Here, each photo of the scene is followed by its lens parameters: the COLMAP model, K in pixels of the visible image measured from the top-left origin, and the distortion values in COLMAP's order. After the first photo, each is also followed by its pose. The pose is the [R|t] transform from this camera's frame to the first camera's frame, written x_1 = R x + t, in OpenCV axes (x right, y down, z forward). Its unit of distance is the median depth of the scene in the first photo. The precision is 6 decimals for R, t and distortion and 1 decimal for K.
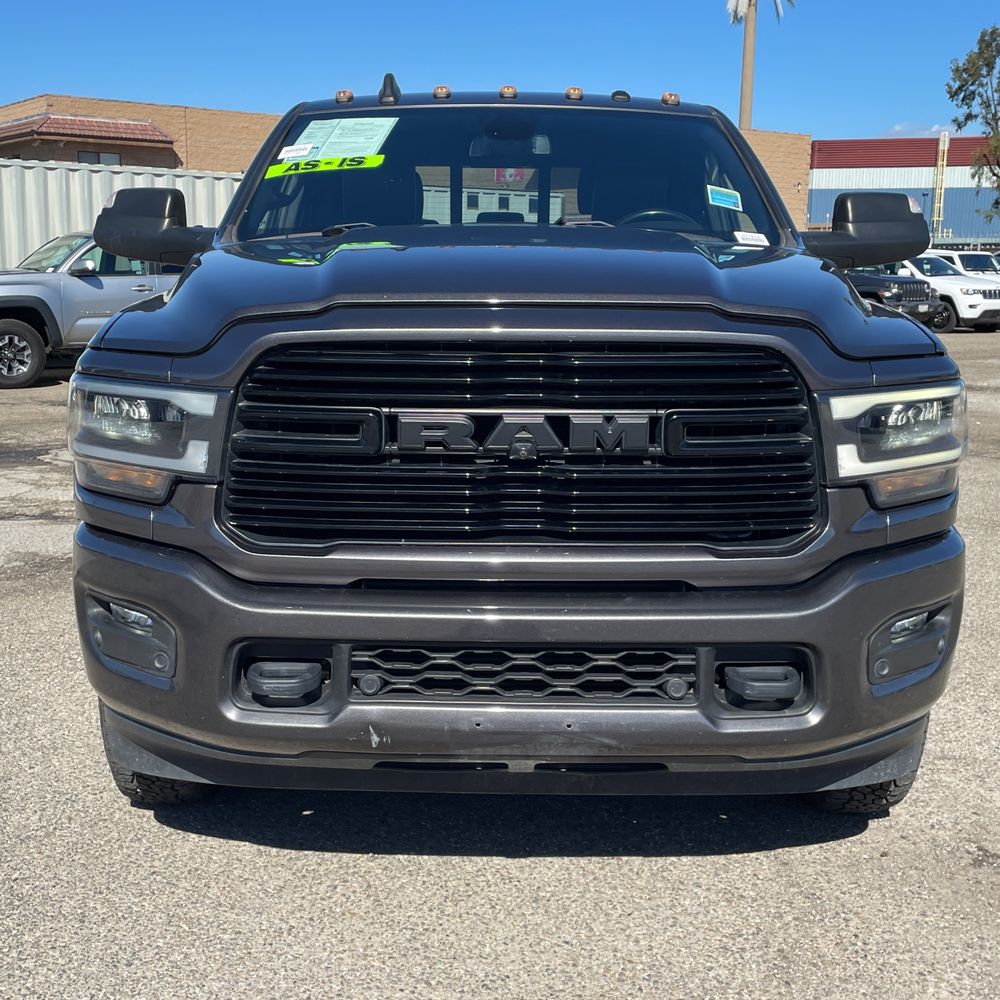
lens RADIAL K [[1352.5, 0, 500.0], [0, 1352.5, 500.0], [0, 0, 1]] dist [0.106526, -0.161769]
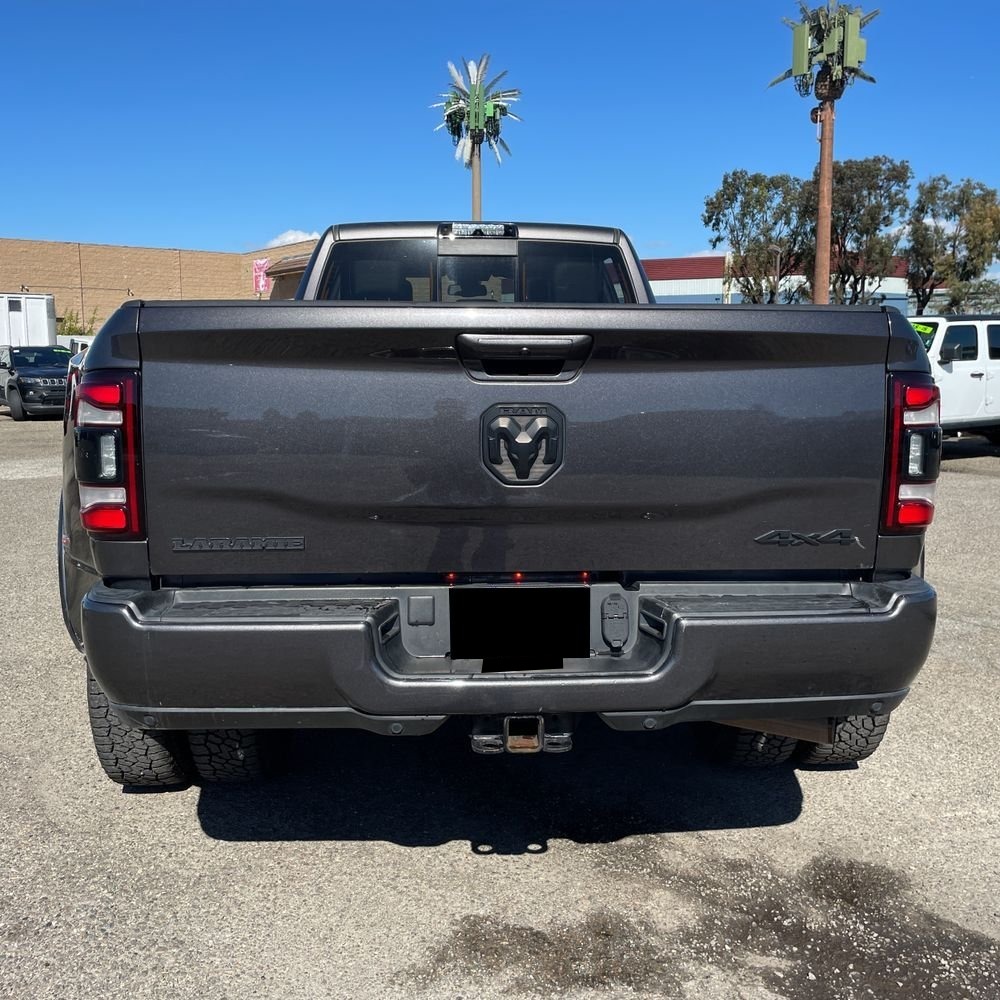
lens RADIAL K [[1001.4, 0, 488.3], [0, 1001.4, 495.6], [0, 0, 1]] dist [0.091324, -0.119304]
pose [[0.999792, -0.020246, 0.002516, 3.205137], [0.020319, 0.999233, -0.033485, -0.121705], [-0.001836, 0.033529, 0.999436, 0.995551]]
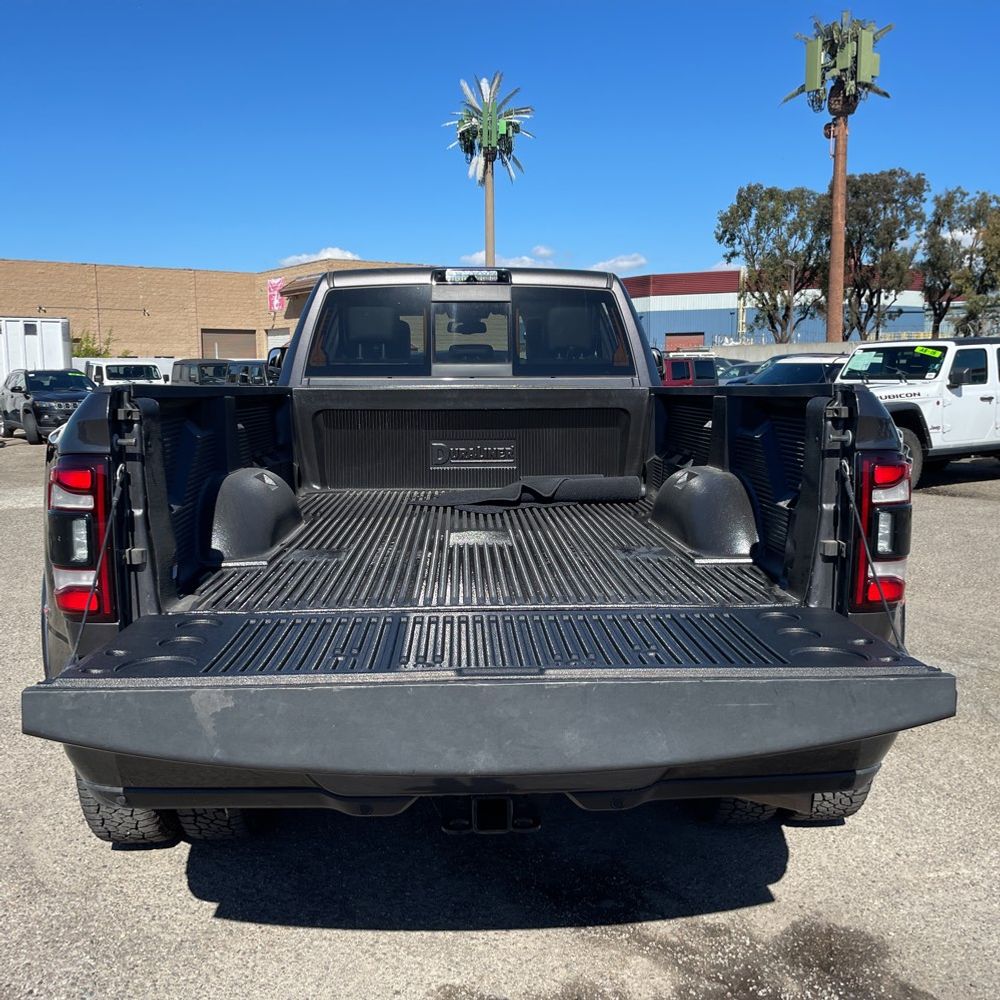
lens RADIAL K [[997.9, 0, 488.0], [0, 997.9, 514.1], [0, 0, 1]] dist [0.097488, -0.130055]
pose [[0.999648, -0.022999, -0.013194, 3.231690], [0.022595, 0.999295, -0.029981, -0.157144], [0.013874, 0.029673, 0.999463, 0.992416]]
